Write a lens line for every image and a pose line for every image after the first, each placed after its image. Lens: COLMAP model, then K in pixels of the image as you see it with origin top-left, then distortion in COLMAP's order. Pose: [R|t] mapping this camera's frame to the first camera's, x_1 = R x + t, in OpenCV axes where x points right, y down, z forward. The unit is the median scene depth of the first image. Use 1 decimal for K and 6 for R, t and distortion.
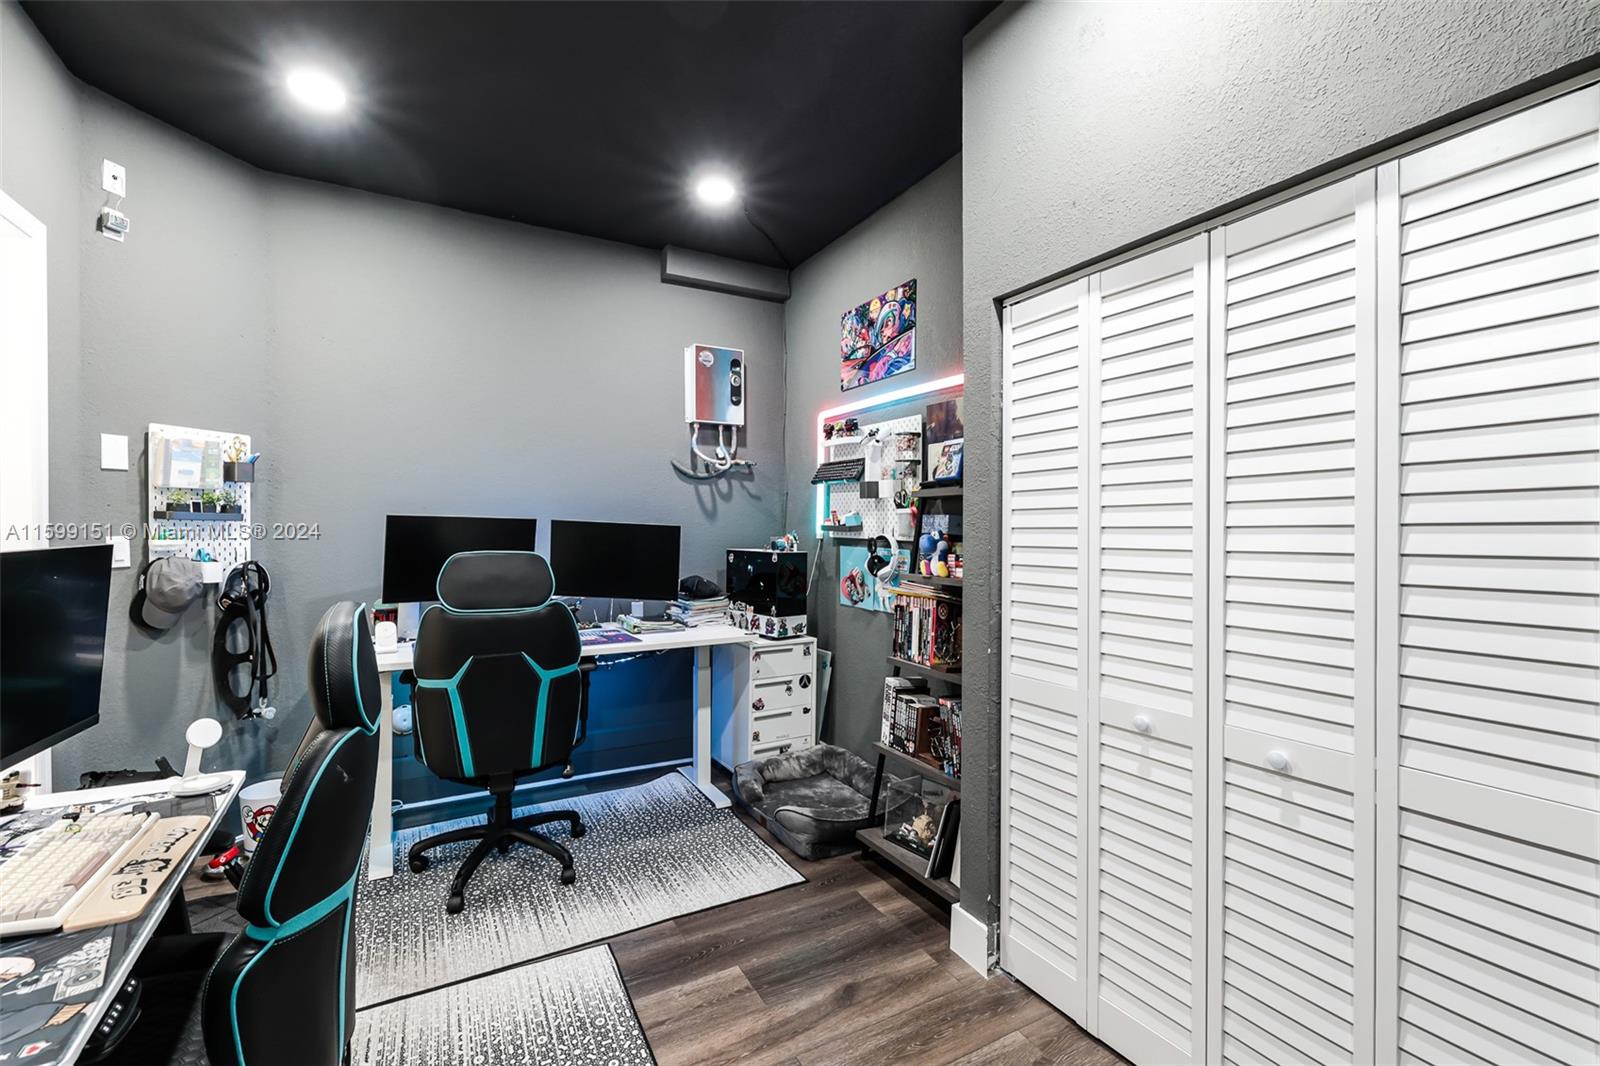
lens RADIAL K [[672.5, 0, 784.5], [0, 672.5, 525.2], [0, 0, 1]] dist [0.009689, -0.000164]
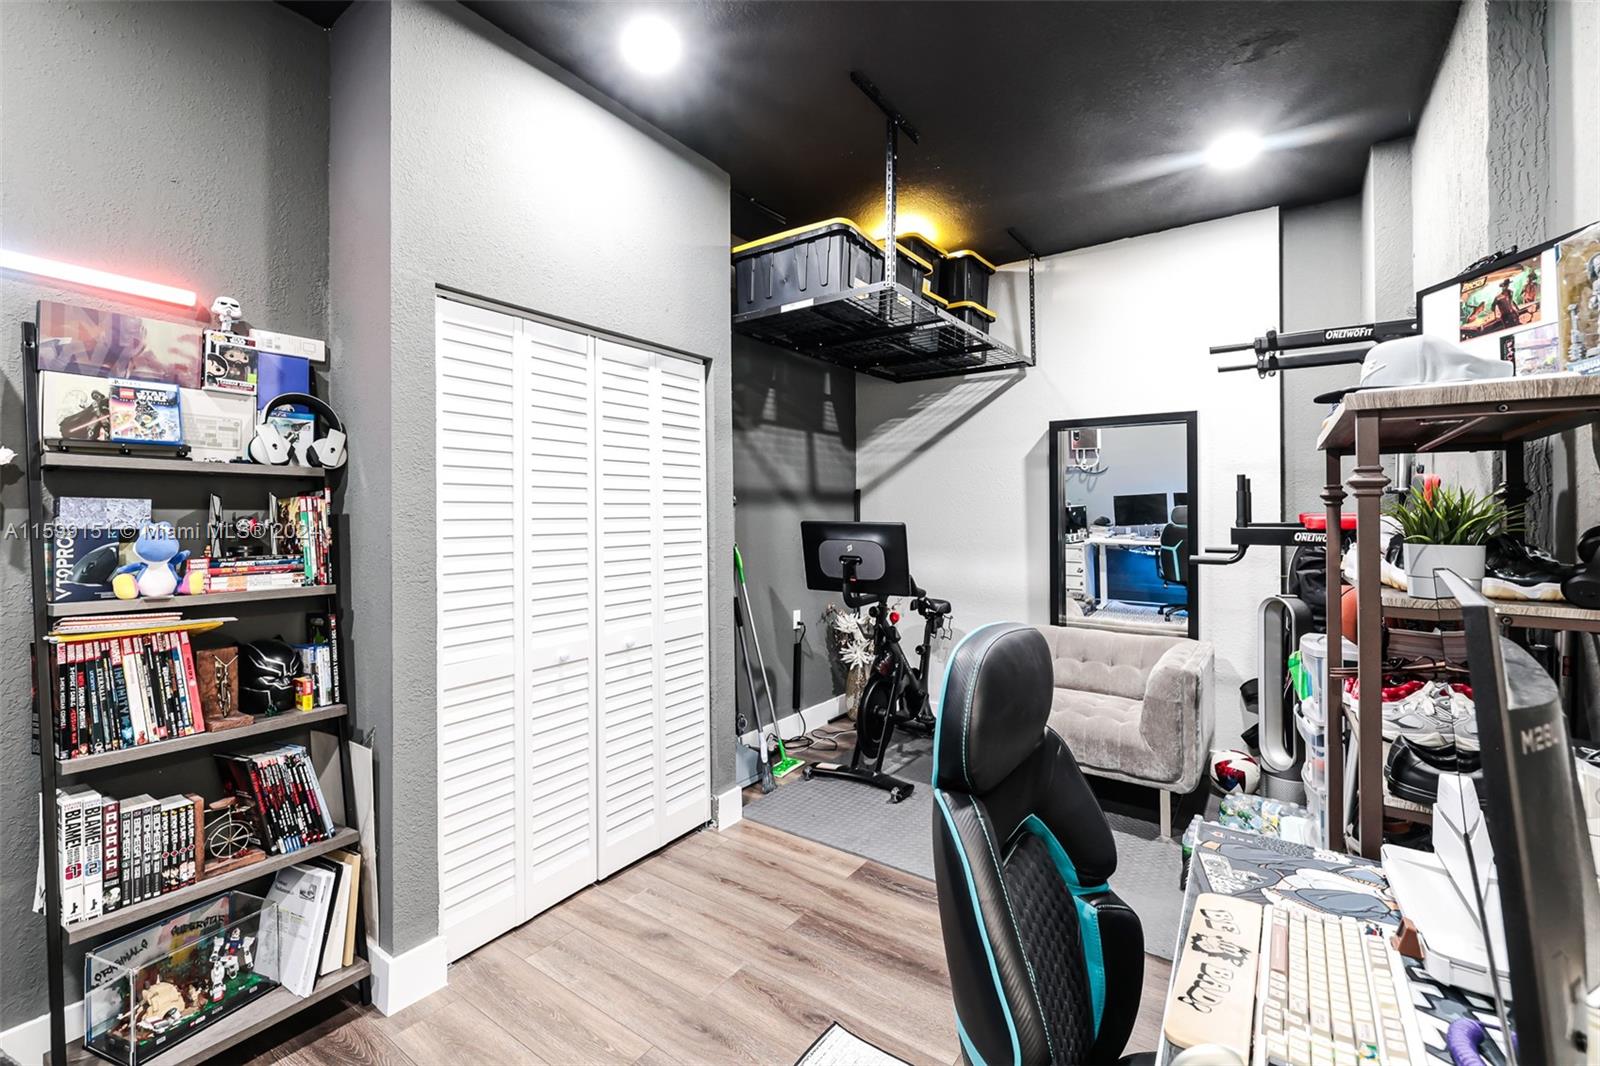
lens RADIAL K [[672.5, 0, 784.5], [0, 672.5, 525.2], [0, 0, 1]] dist [0.009689, -0.000164]
pose [[-0.435278, 0.001242, 0.900295, -0.609268], [0.004856, 0.999988, 0.000968, 0.011270], [-0.900283, 0.004793, -0.435279, 0.761870]]
